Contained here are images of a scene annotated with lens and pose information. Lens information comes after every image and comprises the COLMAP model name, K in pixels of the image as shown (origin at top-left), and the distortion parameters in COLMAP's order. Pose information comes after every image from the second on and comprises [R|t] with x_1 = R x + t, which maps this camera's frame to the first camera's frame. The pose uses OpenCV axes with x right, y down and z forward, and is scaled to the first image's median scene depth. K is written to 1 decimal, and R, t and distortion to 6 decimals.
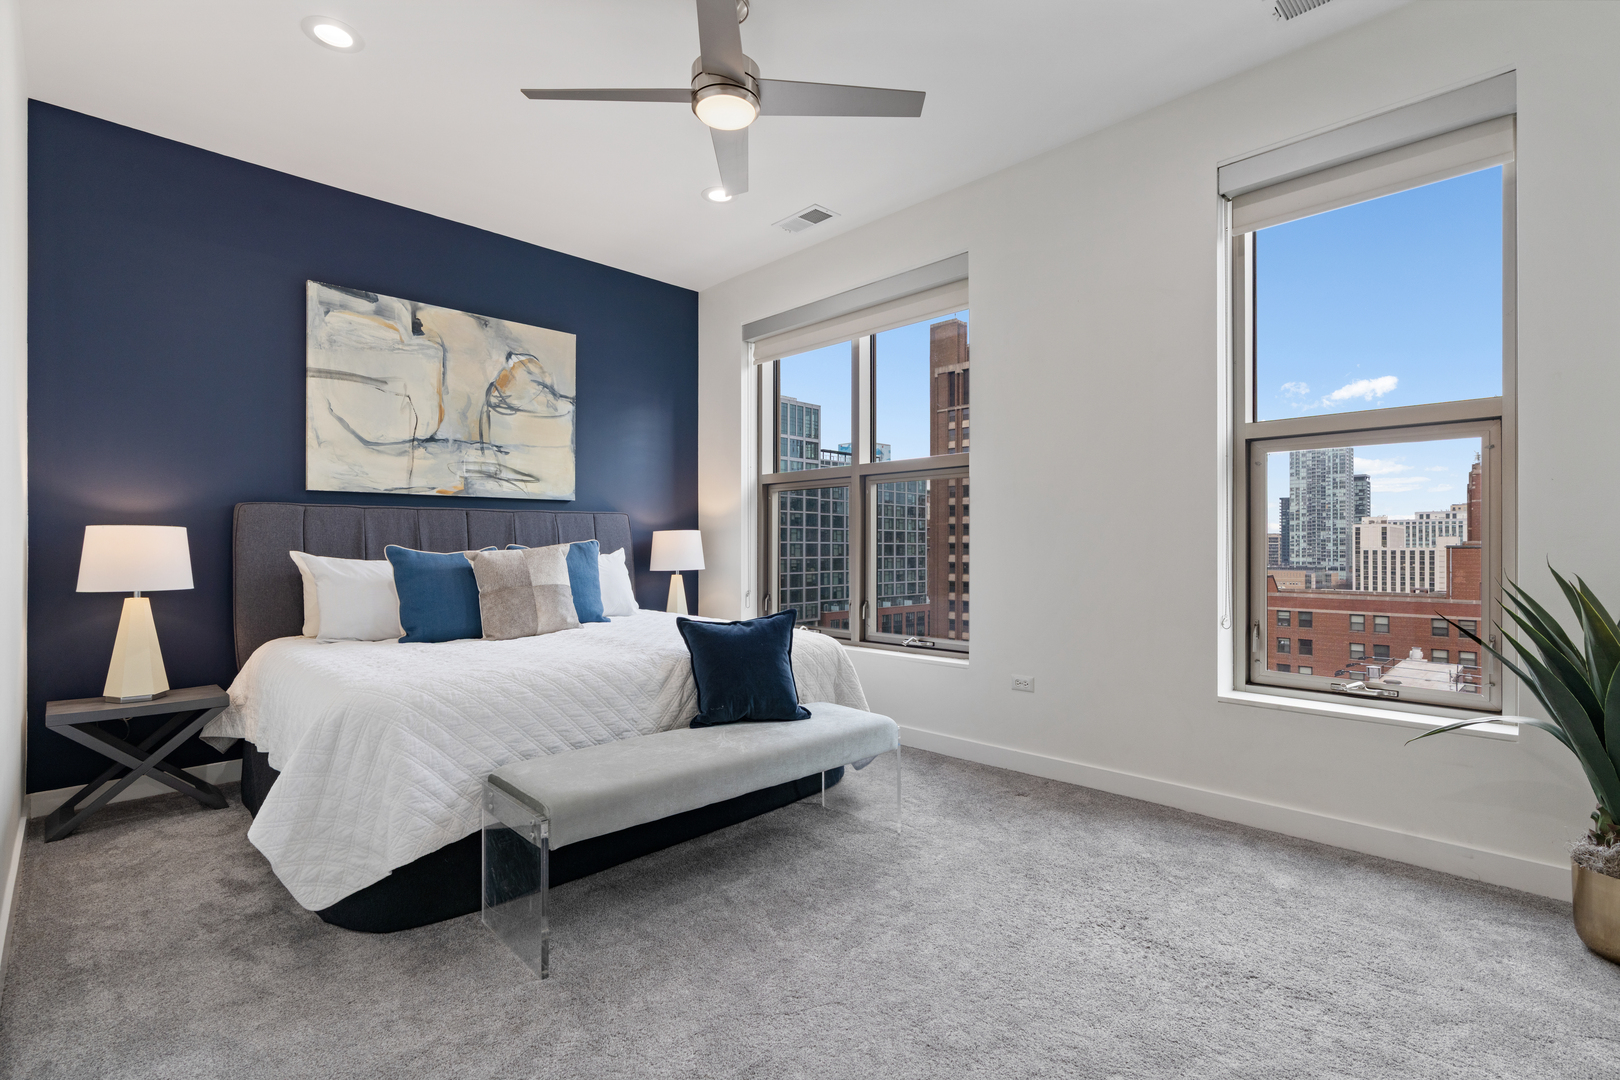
lens RADIAL K [[753.2, 0, 801.4], [0, 753.2, 545.1], [0, 0, 1]] dist [-0.001654, 0.000010]
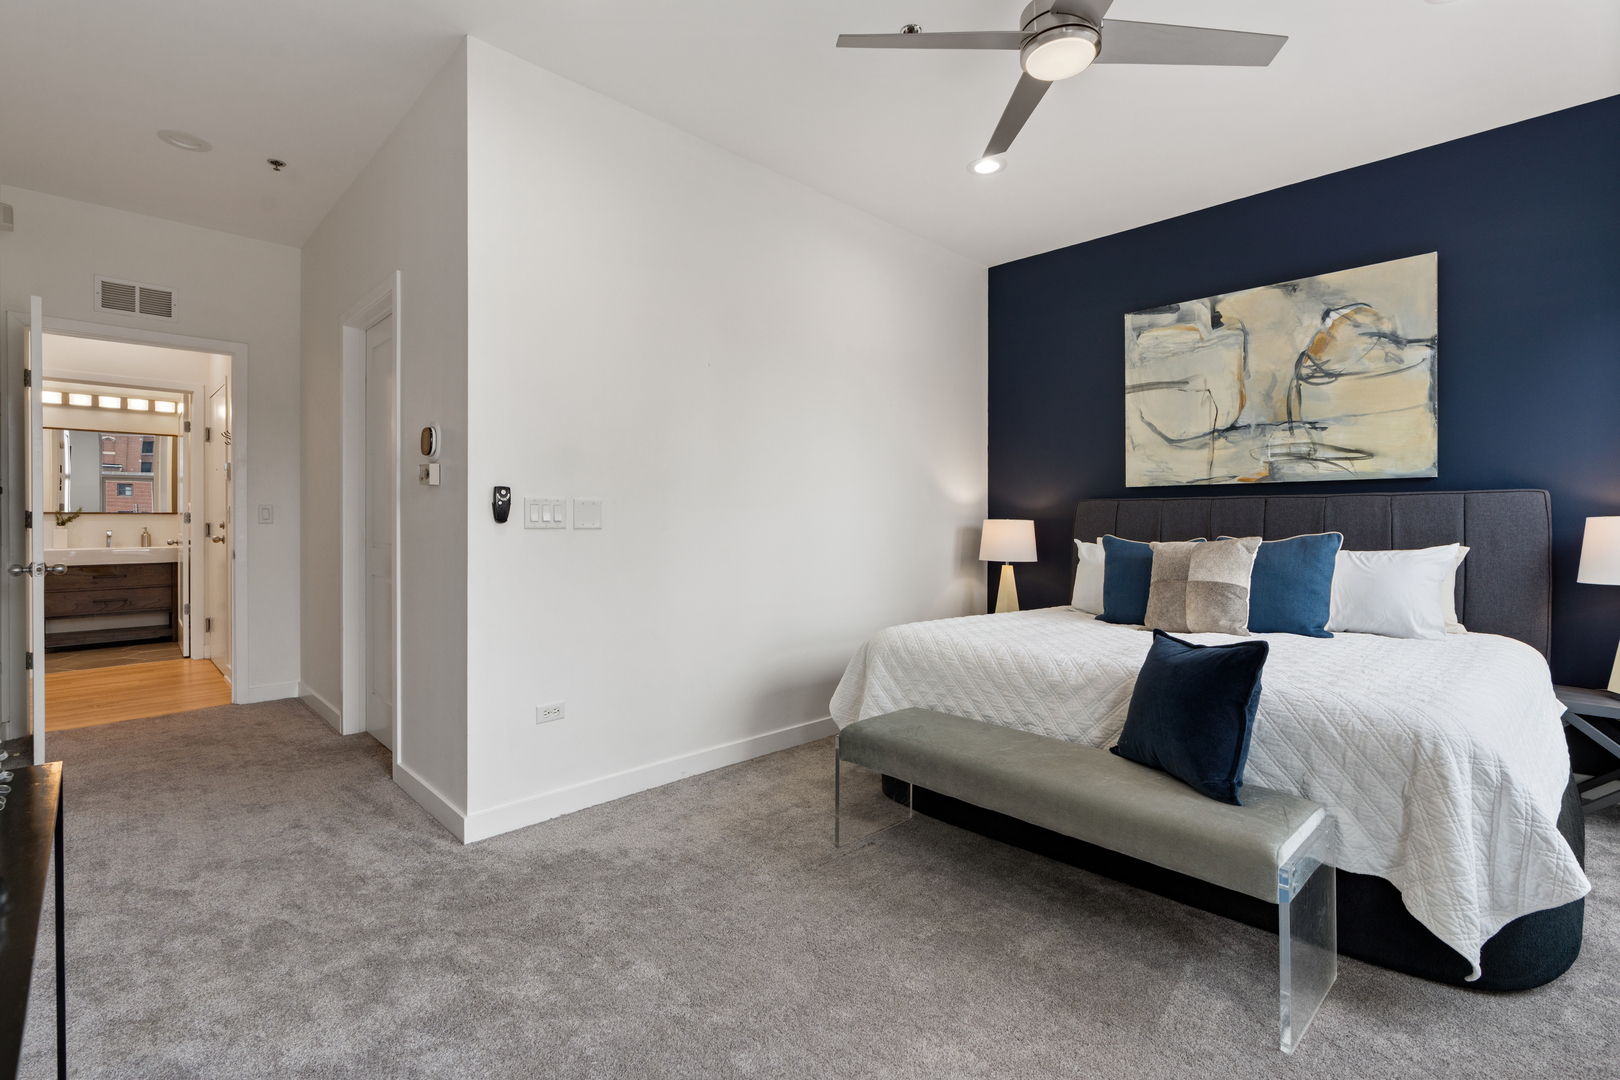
lens RADIAL K [[730.8, 0, 806.1], [0, 730.8, 527.9], [0, 0, 1]] dist [0.010027, 0.000055]
pose [[0.008585, 0.014946, -0.999851, 0.471737], [-0.001347, 0.999888, 0.014935, -0.021780], [0.999962, 0.001218, 0.008605, 0.425115]]
